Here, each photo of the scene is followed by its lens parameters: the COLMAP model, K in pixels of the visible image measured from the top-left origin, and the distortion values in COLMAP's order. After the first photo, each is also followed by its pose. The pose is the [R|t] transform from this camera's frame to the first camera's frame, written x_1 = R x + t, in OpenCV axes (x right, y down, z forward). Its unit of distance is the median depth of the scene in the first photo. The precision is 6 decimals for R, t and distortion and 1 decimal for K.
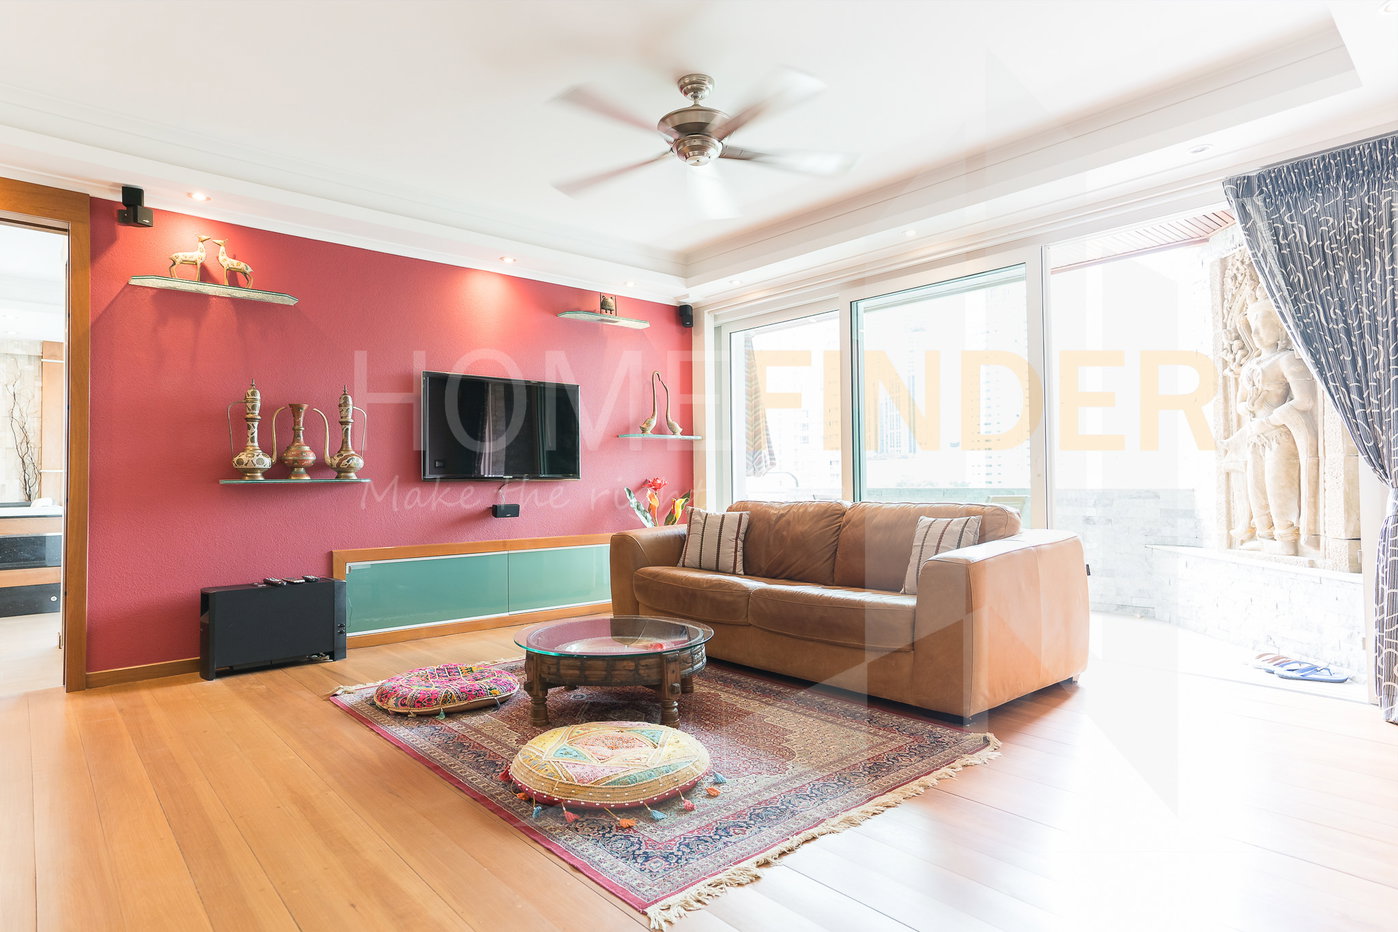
lens RADIAL K [[768.6, 0, 710.6], [0, 768.6, 476.9], [0, 0, 1]] dist [-0.043538, 0.028794]
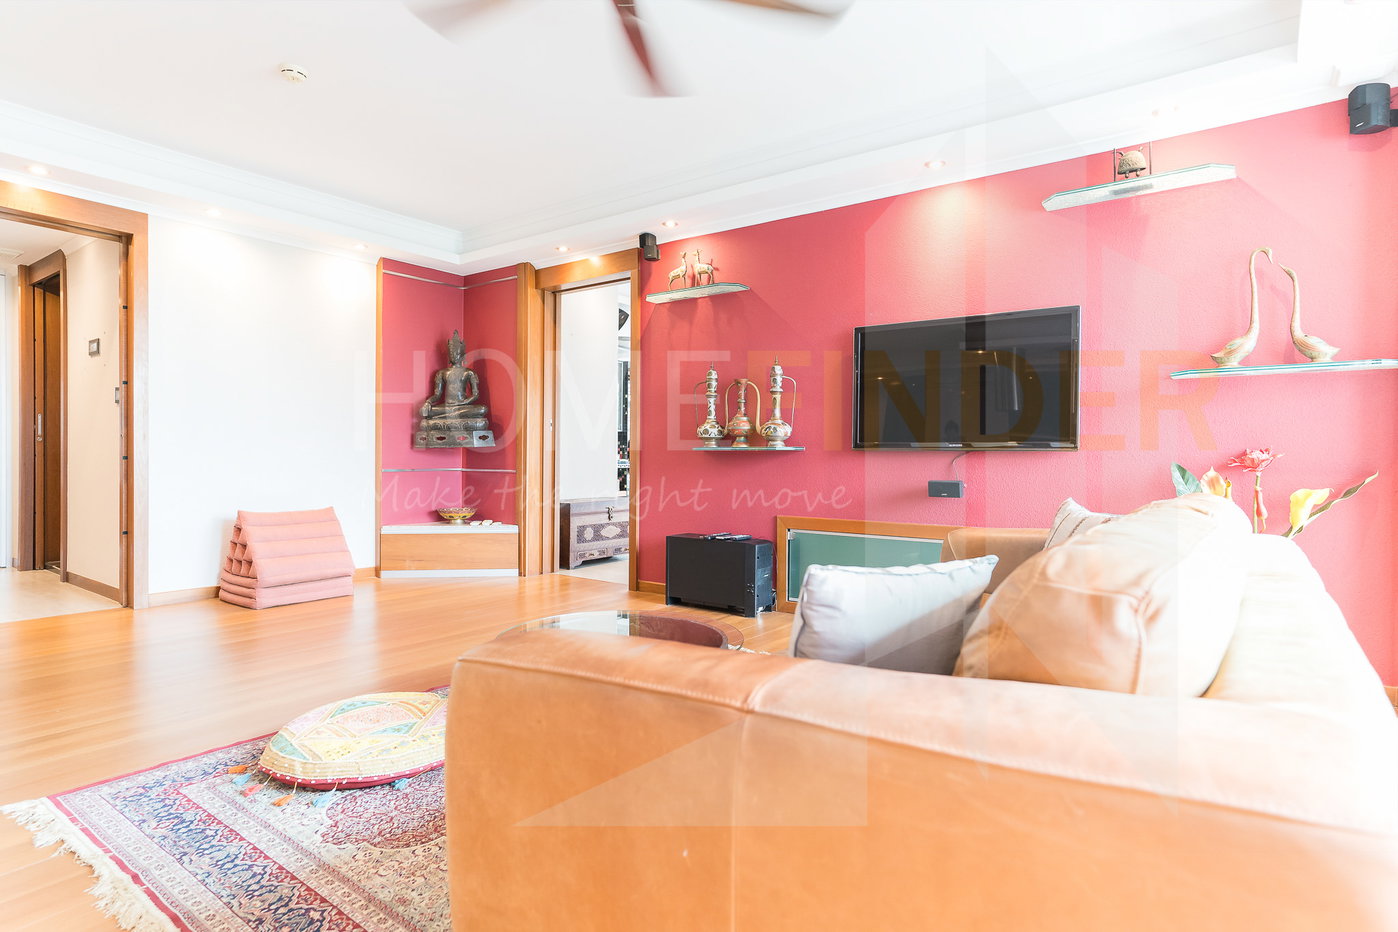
lens RADIAL K [[768.6, 0, 710.7], [0, 768.6, 452.5], [0, 0, 1]] dist [-0.043538, 0.028794]
pose [[0.182638, 0.014804, -0.983069, 0.545918], [0.003007, 0.999874, 0.015615, -0.006847], [0.983176, -0.005808, 0.182570, 0.755460]]
